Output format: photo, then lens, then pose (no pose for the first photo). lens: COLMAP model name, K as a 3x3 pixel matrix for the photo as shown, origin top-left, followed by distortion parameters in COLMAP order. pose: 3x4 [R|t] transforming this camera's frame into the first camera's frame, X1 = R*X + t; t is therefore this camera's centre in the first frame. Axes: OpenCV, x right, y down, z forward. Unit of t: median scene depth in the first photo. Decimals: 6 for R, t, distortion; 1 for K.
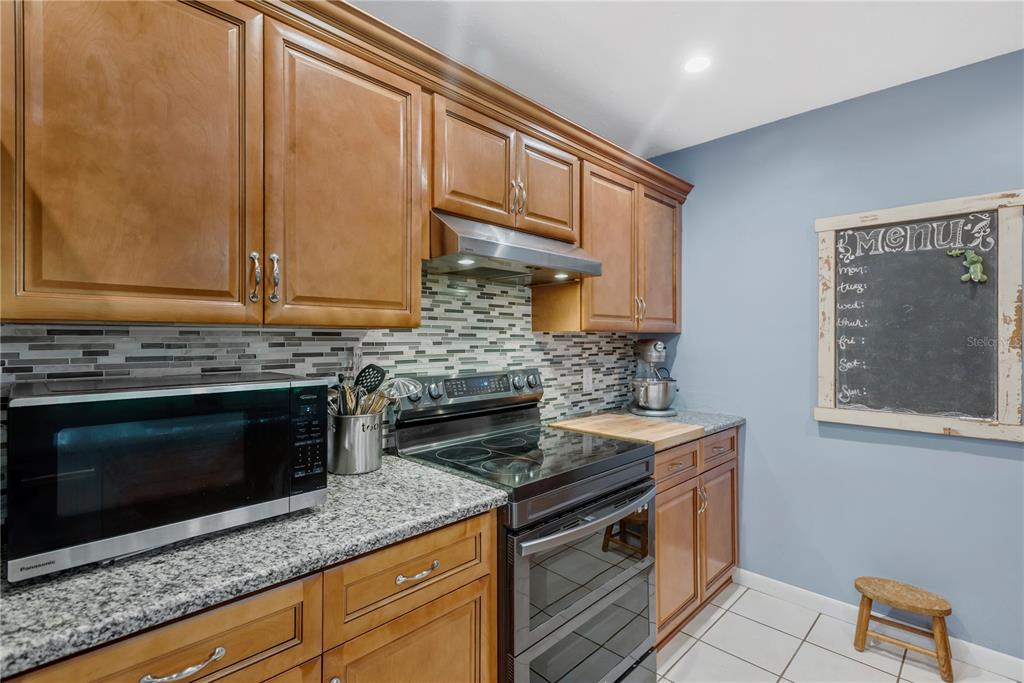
lens RADIAL K [[479.8, 0, 510.9], [0, 479.8, 338.9], [0, 0, 1]] dist [0.003661, 0.000421]
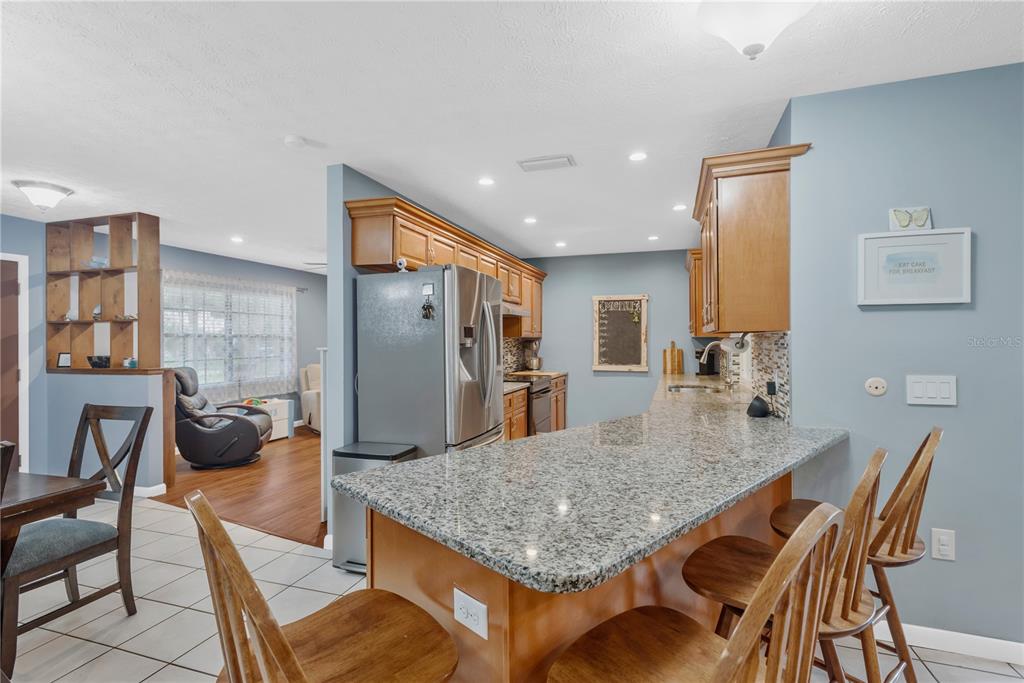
lens RADIAL K [[479.8, 0, 510.9], [0, 479.8, 338.9], [0, 0, 1]] dist [0.003661, 0.000421]
pose [[0.899314, -0.000838, 0.437302, -0.983000], [0.000783, 1.000000, 0.000305, -0.007639], [-0.437302, 0.000069, 0.899315, -1.256116]]
